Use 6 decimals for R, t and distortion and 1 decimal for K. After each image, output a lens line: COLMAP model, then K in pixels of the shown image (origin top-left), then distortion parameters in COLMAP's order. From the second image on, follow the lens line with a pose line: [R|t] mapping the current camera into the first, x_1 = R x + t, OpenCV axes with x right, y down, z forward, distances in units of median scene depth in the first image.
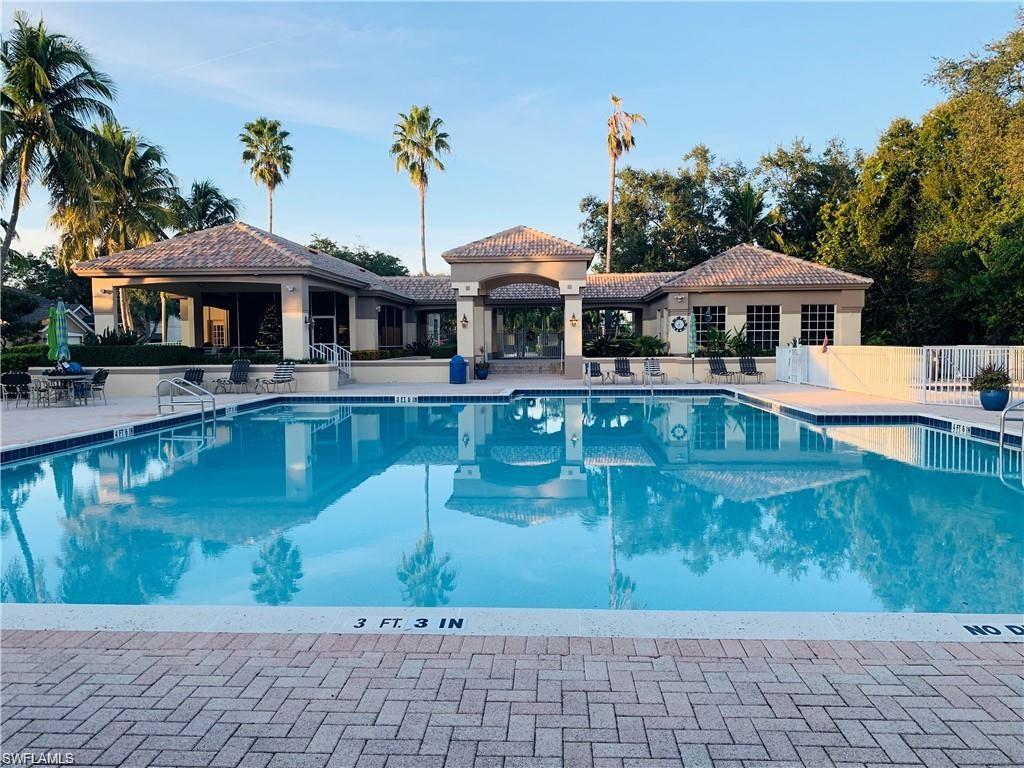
lens RADIAL K [[772.4, 0, 512.0], [0, 772.4, 384.0], [0, 0, 1]] dist [0.098615, -0.183137]
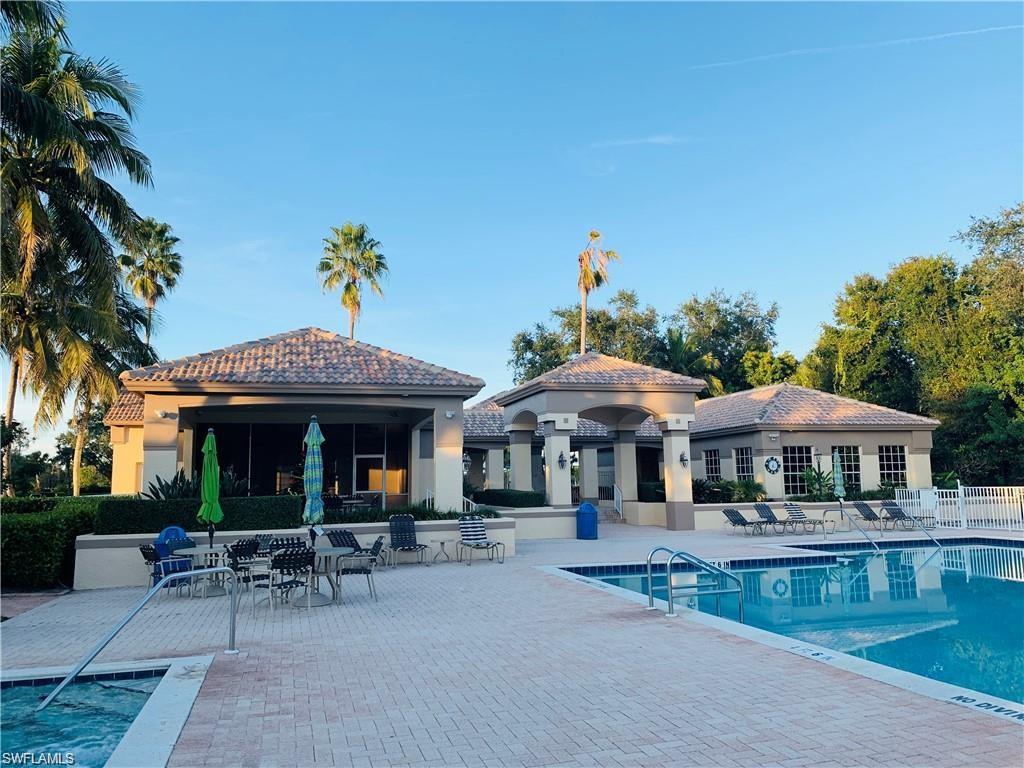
lens RADIAL K [[772.4, 0, 512.0], [0, 772.4, 384.0], [0, 0, 1]] dist [0.098615, -0.183137]
pose [[0.945731, 0.033536, 0.323214, -0.371650], [0.026940, 0.983144, -0.180837, -0.013599], [-0.323831, 0.179731, 0.928887, 0.233796]]
